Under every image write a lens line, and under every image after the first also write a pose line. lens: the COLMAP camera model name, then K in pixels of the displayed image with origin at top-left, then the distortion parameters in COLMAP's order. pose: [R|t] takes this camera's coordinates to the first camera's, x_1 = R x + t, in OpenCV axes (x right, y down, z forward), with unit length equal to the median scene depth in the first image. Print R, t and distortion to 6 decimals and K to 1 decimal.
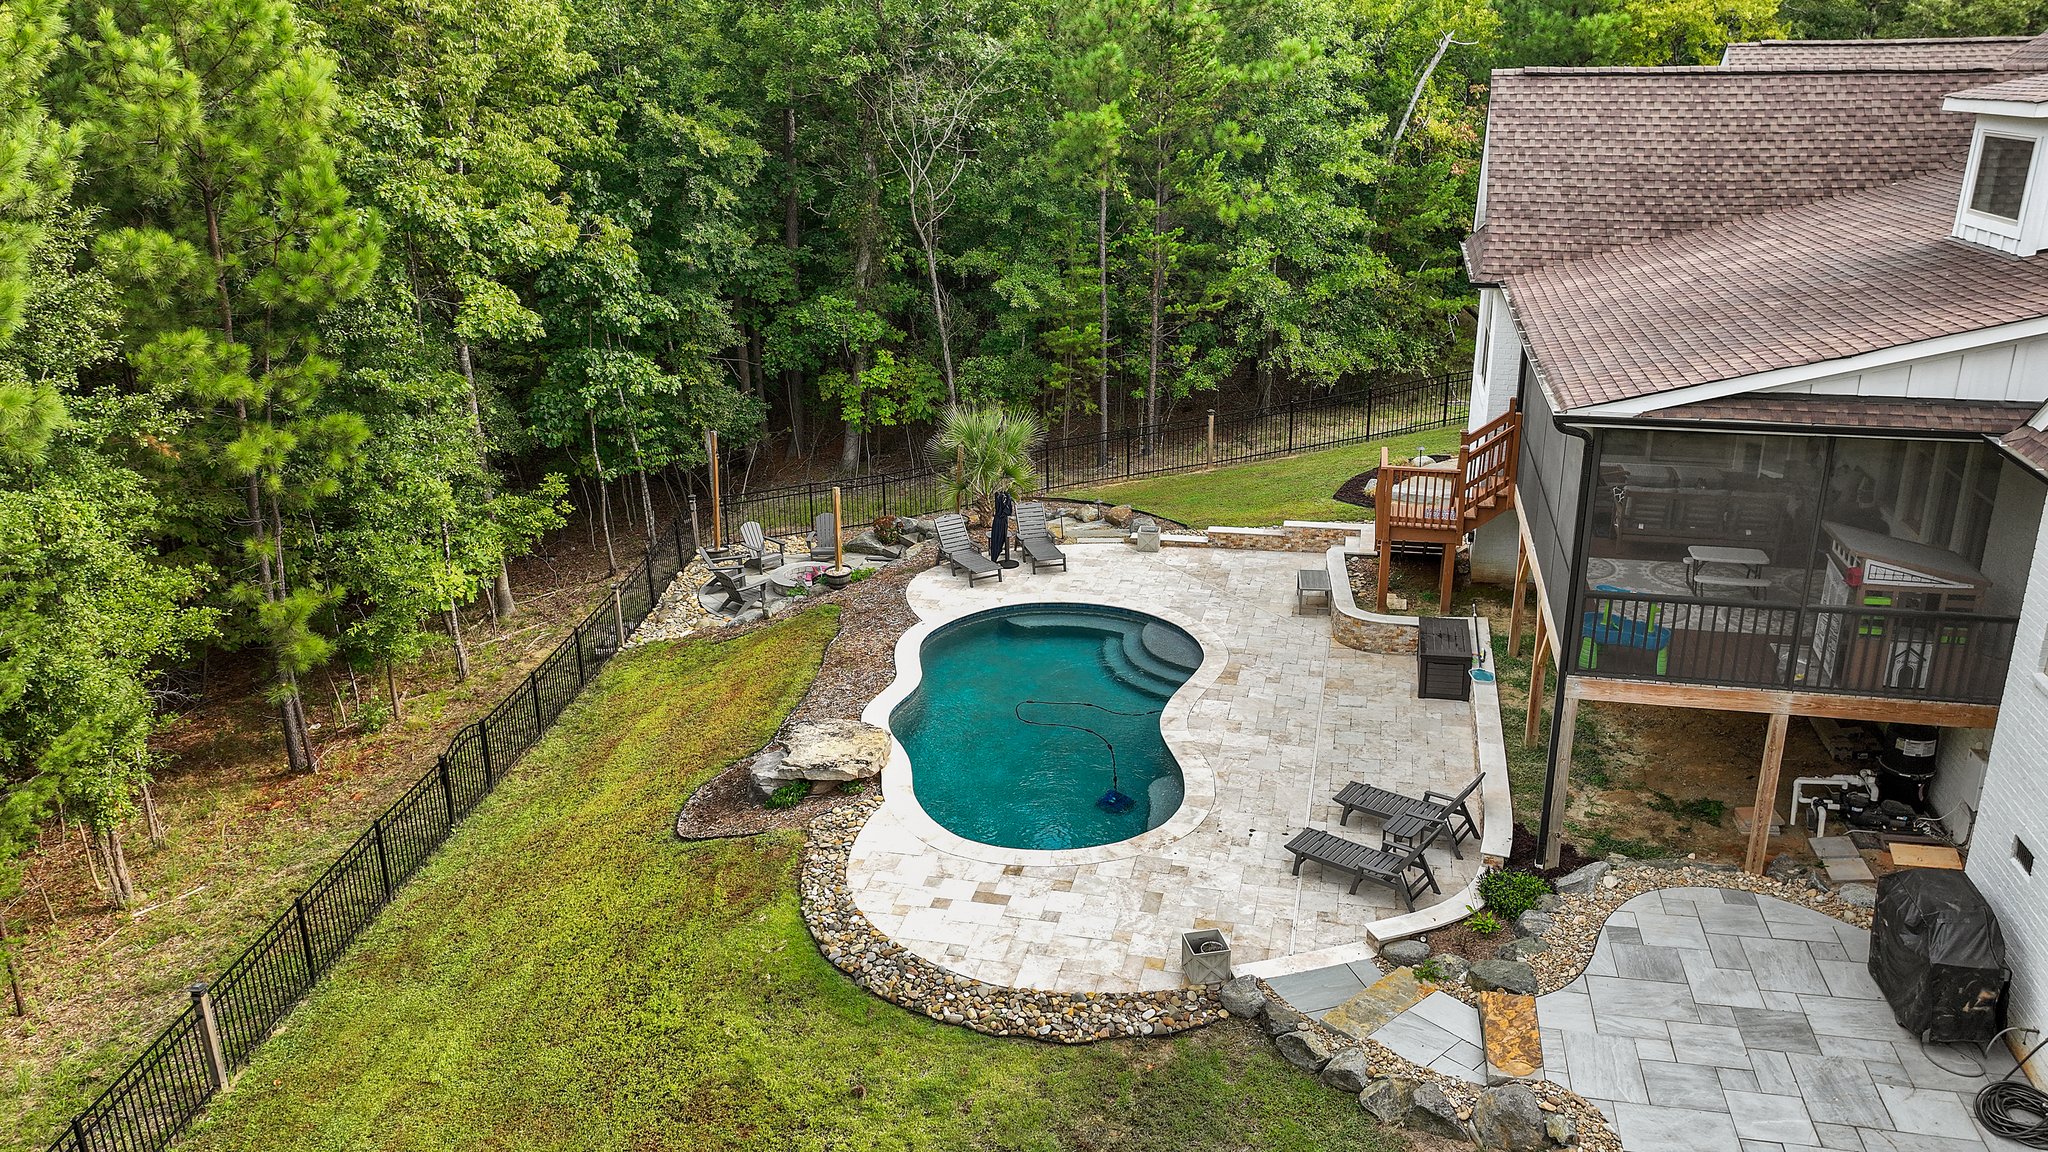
lens RADIAL K [[1484.5, 0, 1045.4], [0, 1484.5, 565.3], [0, 0, 1]] dist [0.007789, 0.001480]
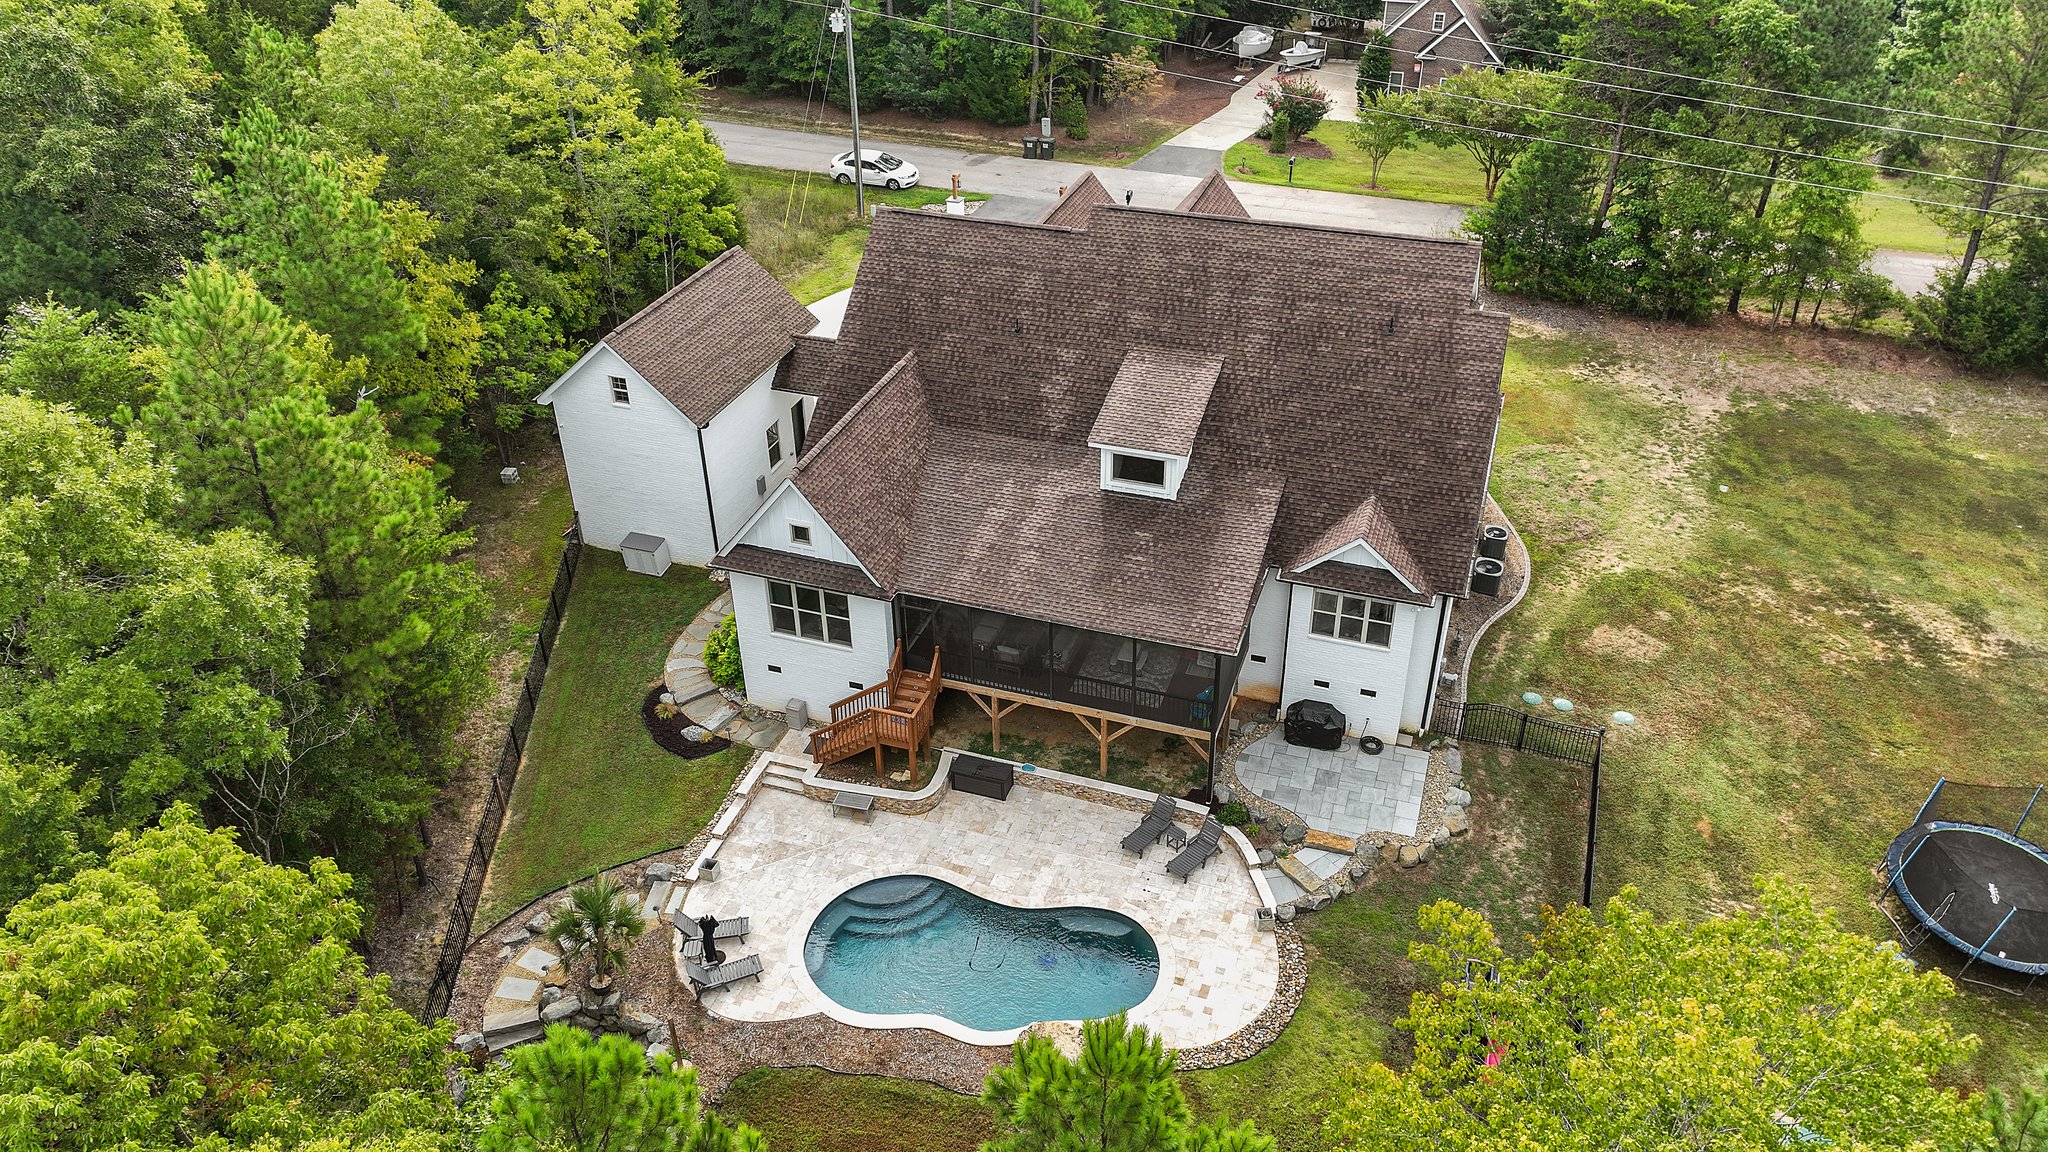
lens RADIAL K [[1484.5, 0, 1045.4], [0, 1484.5, 565.3], [0, 0, 1]] dist [0.007789, 0.001480]
pose [[0.099806, -0.530422, 0.841838, -1.280915], [0.323530, 0.817389, 0.476660, -1.137367], [-0.940940, 0.224786, 0.253187, 0.473236]]
